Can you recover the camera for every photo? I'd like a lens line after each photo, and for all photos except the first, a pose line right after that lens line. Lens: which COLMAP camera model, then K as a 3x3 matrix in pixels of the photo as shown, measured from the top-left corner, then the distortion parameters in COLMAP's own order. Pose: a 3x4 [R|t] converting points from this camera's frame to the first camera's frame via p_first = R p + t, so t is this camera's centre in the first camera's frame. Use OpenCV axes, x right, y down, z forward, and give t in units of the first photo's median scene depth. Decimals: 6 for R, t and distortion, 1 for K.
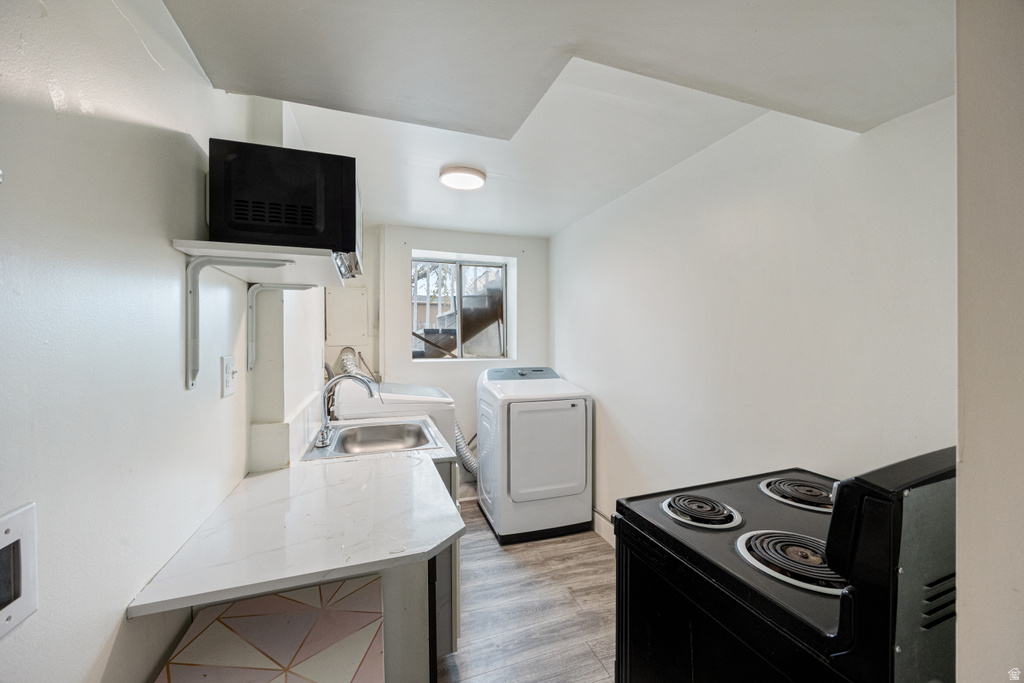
lens RADIAL K [[391.9, 0, 514.8], [0, 391.9, 342.3], [0, 0, 1]] dist [-0.007247, 0.000867]
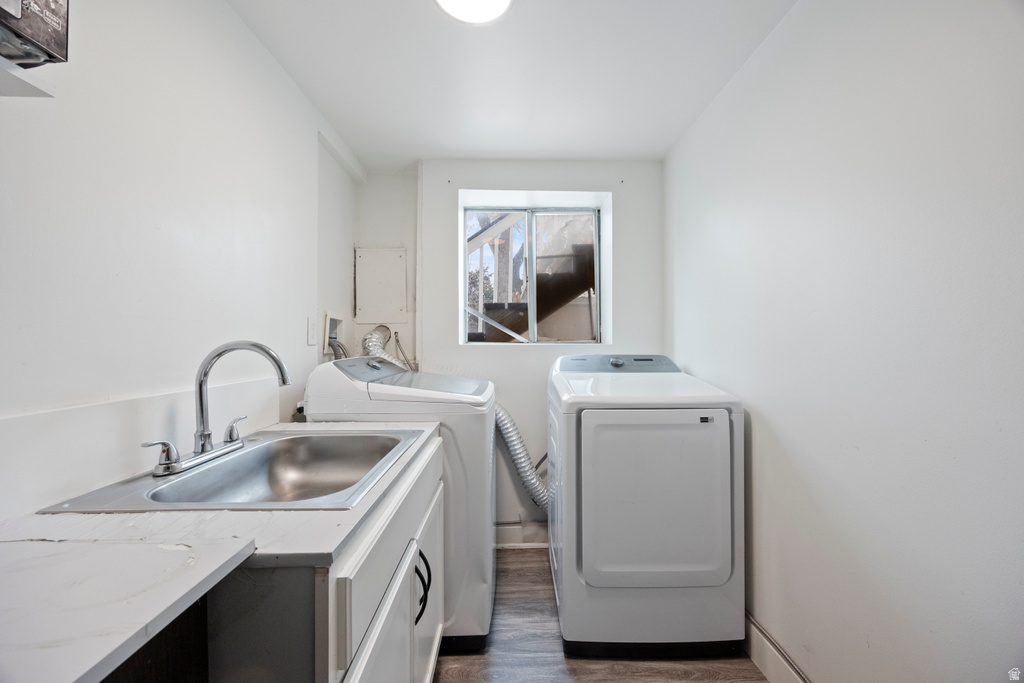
lens RADIAL K [[391.9, 0, 509.4], [0, 391.9, 337.8], [0, 0, 1]] dist [-0.007247, 0.000867]
pose [[0.944404, -0.006477, -0.328723, 0.062968], [0.001222, 0.999868, -0.016192, 0.048378], [0.328784, 0.014890, 0.944288, 0.345229]]
